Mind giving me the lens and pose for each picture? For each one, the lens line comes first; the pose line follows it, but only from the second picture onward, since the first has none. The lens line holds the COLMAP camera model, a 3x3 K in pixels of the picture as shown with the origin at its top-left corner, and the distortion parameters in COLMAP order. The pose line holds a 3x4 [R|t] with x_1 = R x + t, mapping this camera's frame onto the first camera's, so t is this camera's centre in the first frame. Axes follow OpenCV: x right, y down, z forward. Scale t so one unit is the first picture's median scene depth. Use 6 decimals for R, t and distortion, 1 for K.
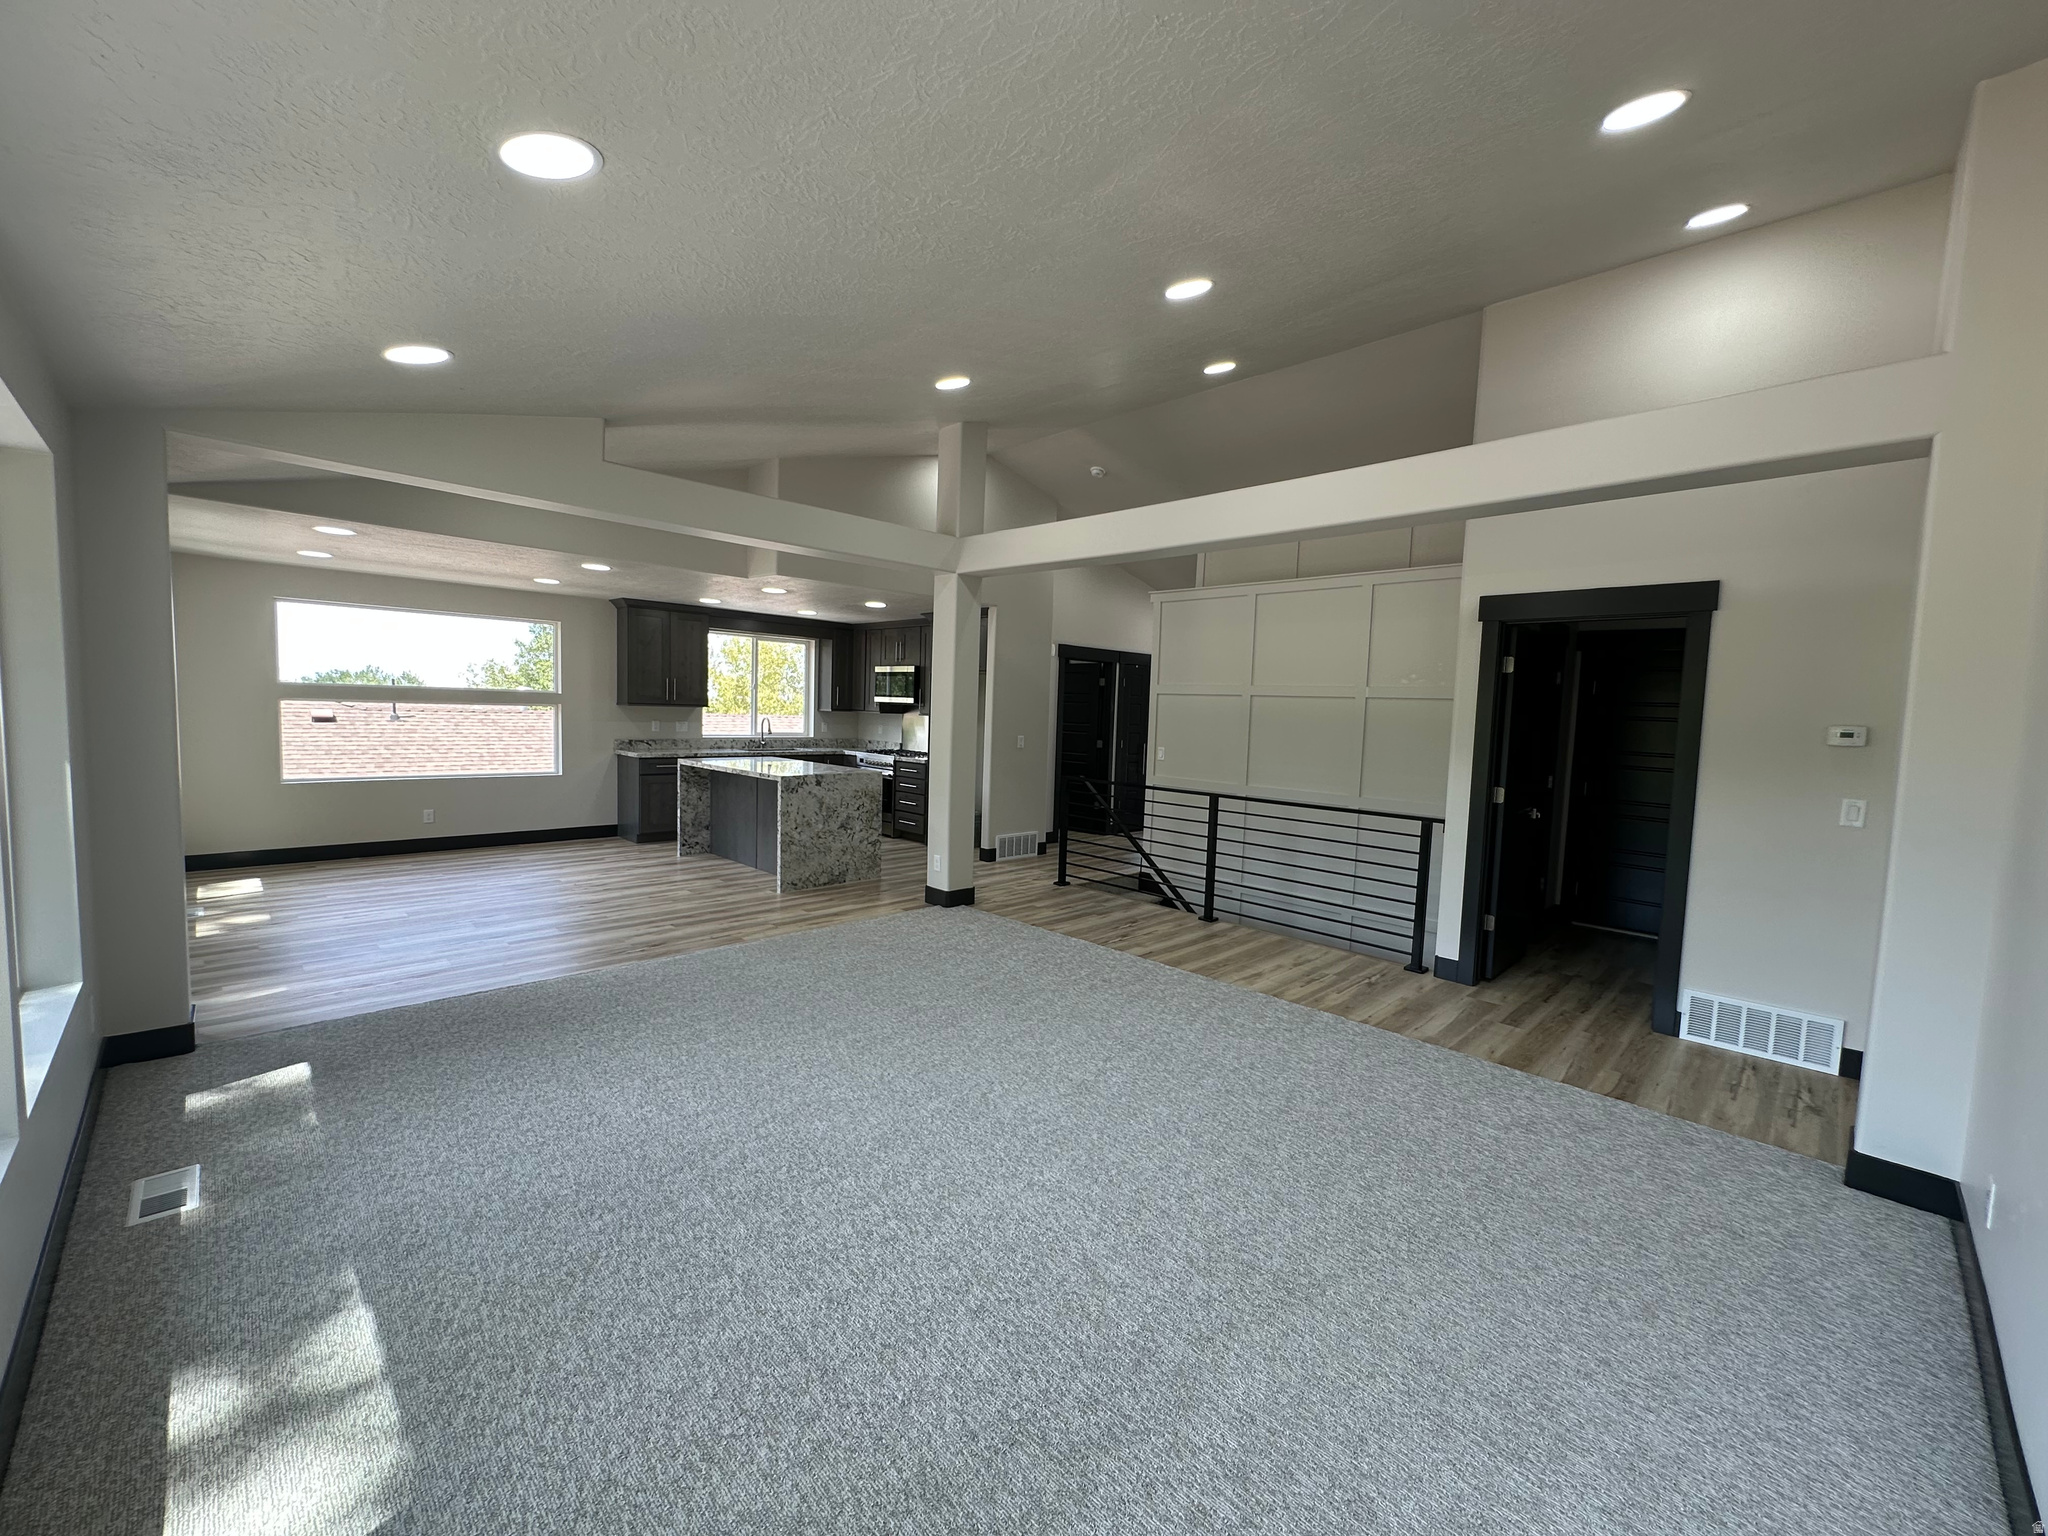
lens RADIAL K [[820.3, 0, 1032.9], [0, 820.3, 766.6], [0, 0, 1]] dist [0.000514, 0.000270]
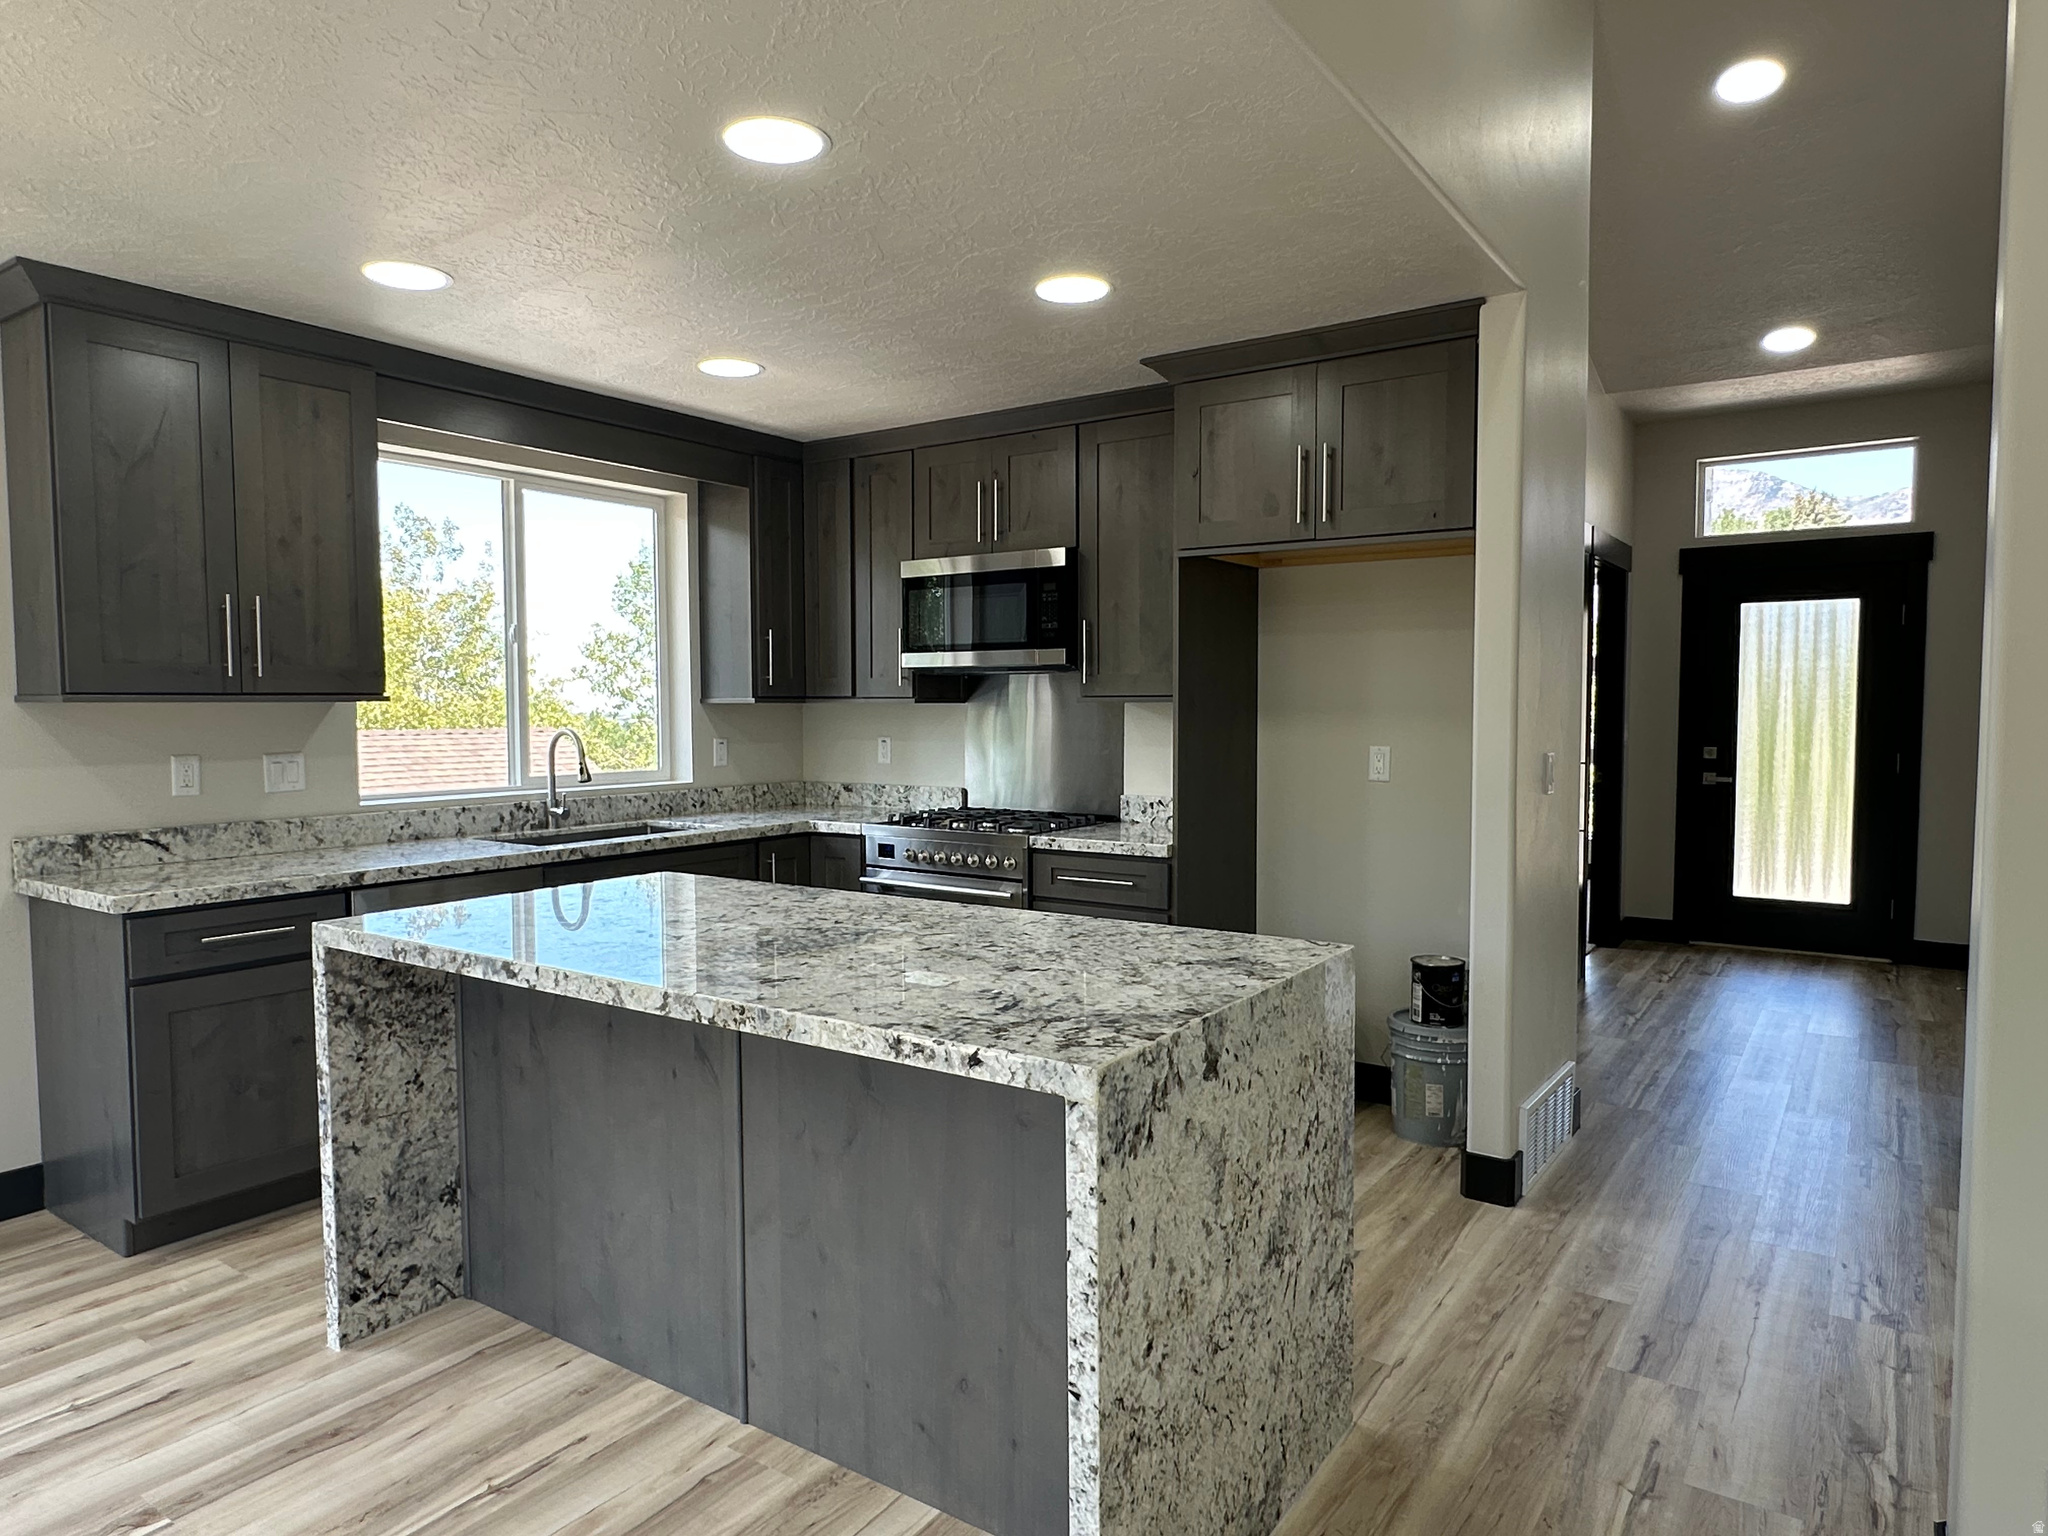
lens RADIAL K [[1271.0, 0, 1017.0], [0, 1271.0, 781.3], [0, 0, 1]] dist [0.007450, -0.000916]
pose [[0.985025, -0.049418, 0.165176, -0.257622], [0.050818, 0.998699, -0.004258, -0.032213], [-0.164751, 0.012589, 0.986255, 0.537218]]
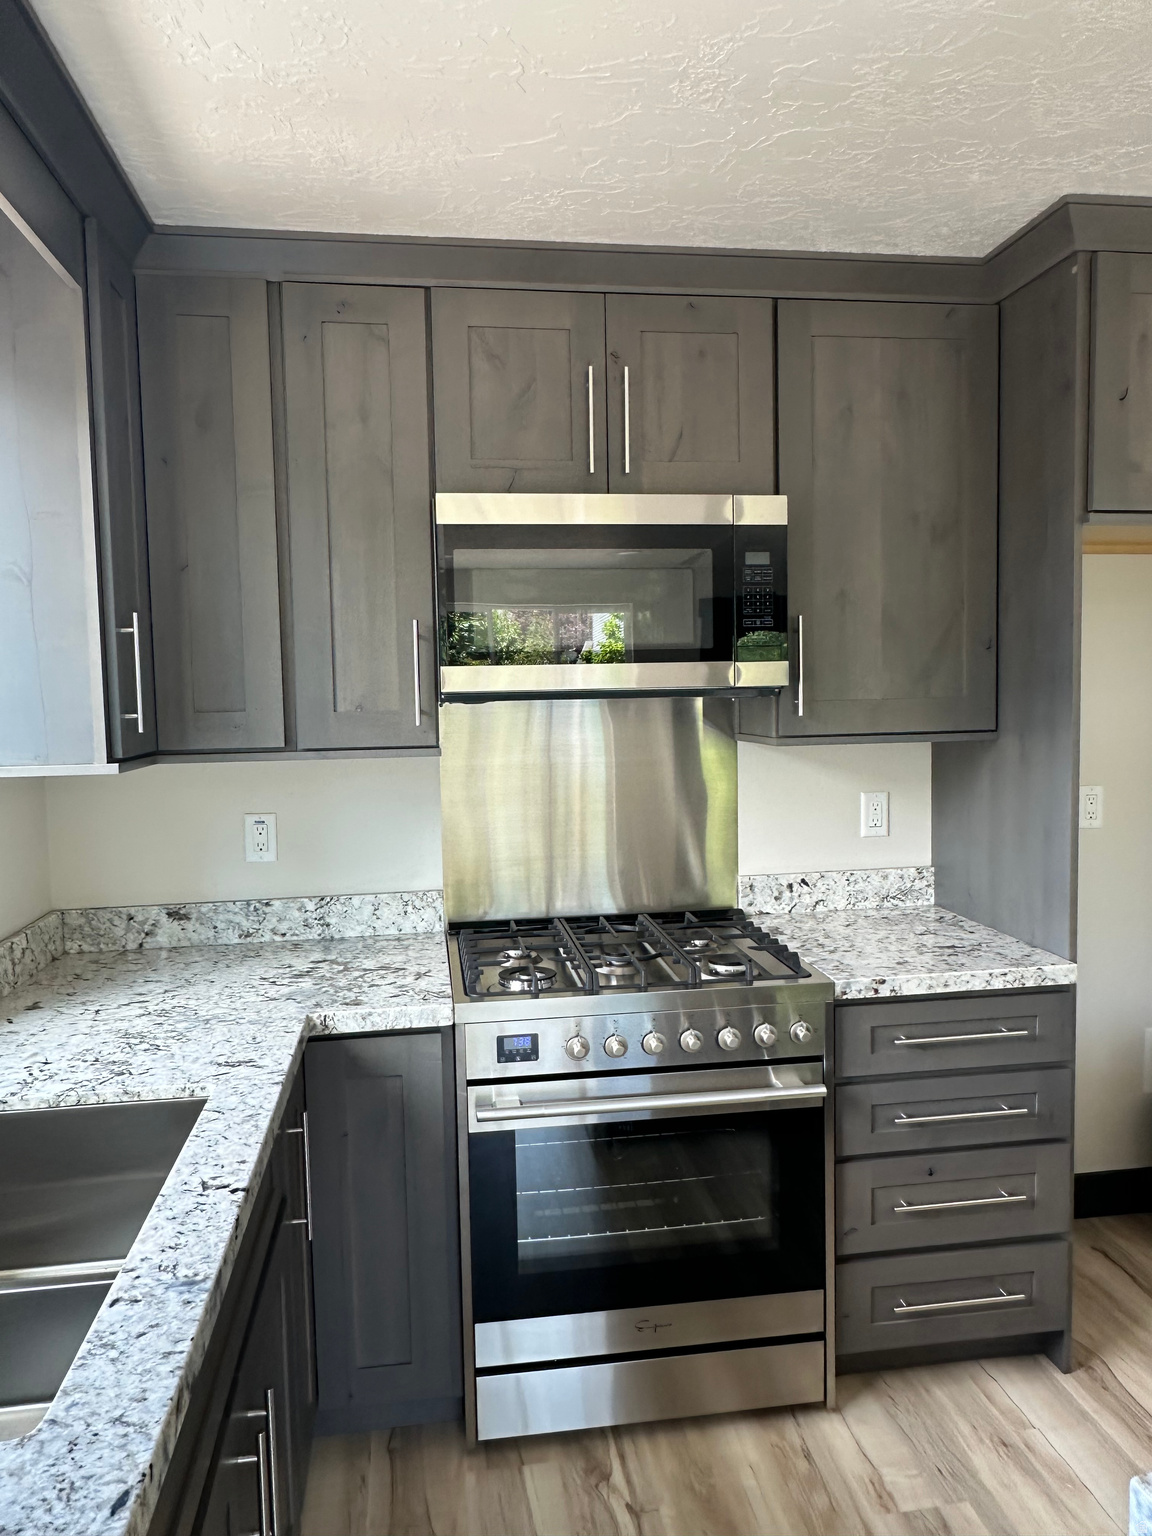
lens RADIAL K [[1046.1, 0, 576.4], [0, 1046.1, 771.4], [0, 0, 1]] dist [-0.001354, -0.000831]
pose [[0.597563, -0.110807, 0.794129, -0.391719], [0.099329, 0.993006, 0.063815, -0.081391], [-0.795646, 0.040747, 0.604390, 0.924069]]
